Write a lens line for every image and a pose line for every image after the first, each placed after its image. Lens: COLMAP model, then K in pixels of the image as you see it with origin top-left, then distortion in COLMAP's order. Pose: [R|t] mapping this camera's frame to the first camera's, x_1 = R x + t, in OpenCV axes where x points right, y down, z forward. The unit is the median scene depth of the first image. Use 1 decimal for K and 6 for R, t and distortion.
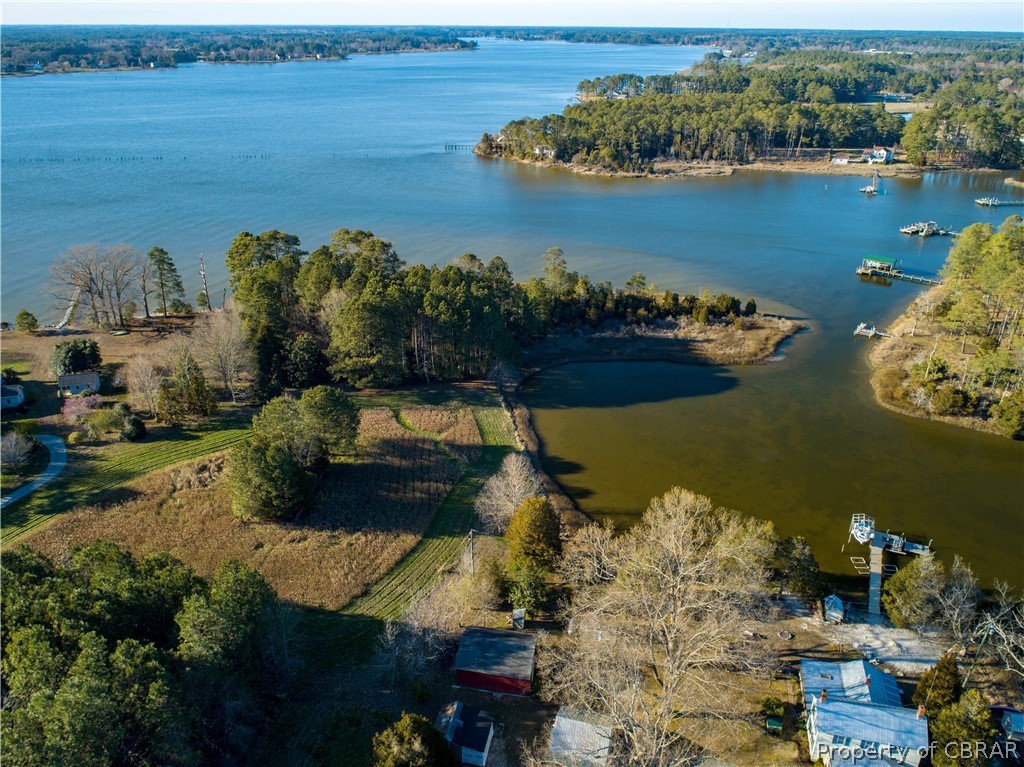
lens RADIAL K [[742.9, 0, 512.0], [0, 742.9, 383.5], [0, 0, 1]] dist [-0.014121, -0.001609]
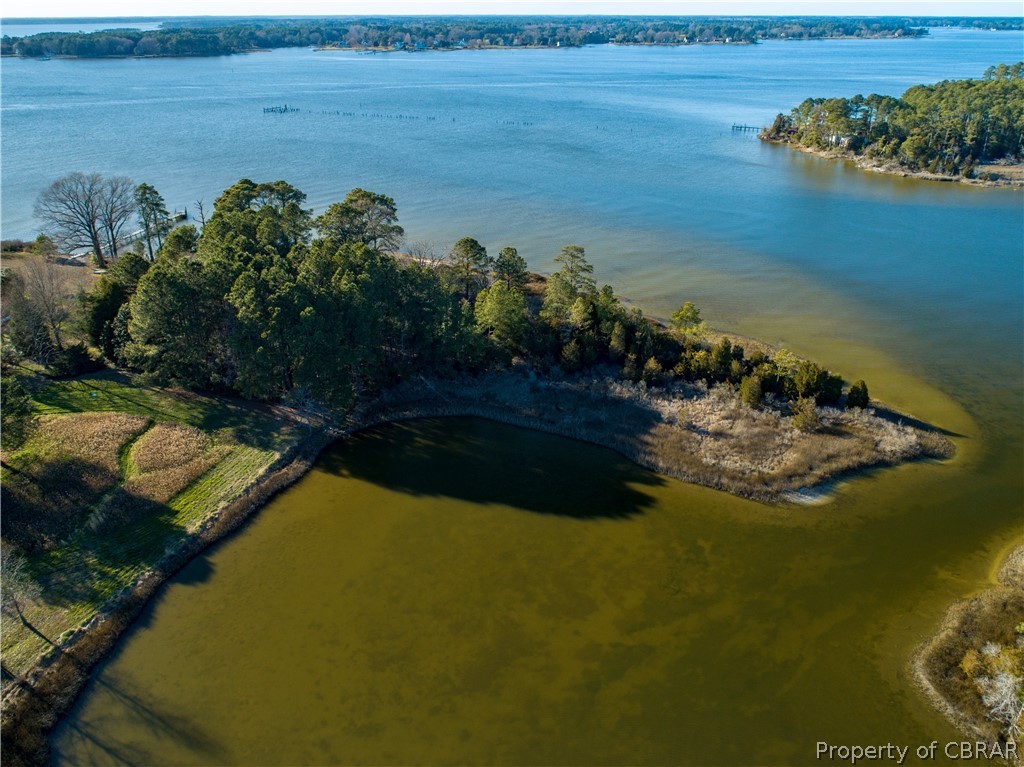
lens RADIAL K [[742.9, 0, 512.0], [0, 742.9, 383.5], [0, 0, 1]] dist [-0.014121, -0.001609]
pose [[0.864964, 0.216927, -0.452527, 0.167526], [-0.211081, 0.975365, 0.064098, -0.044055], [0.455283, 0.040077, 0.889444, 0.180071]]
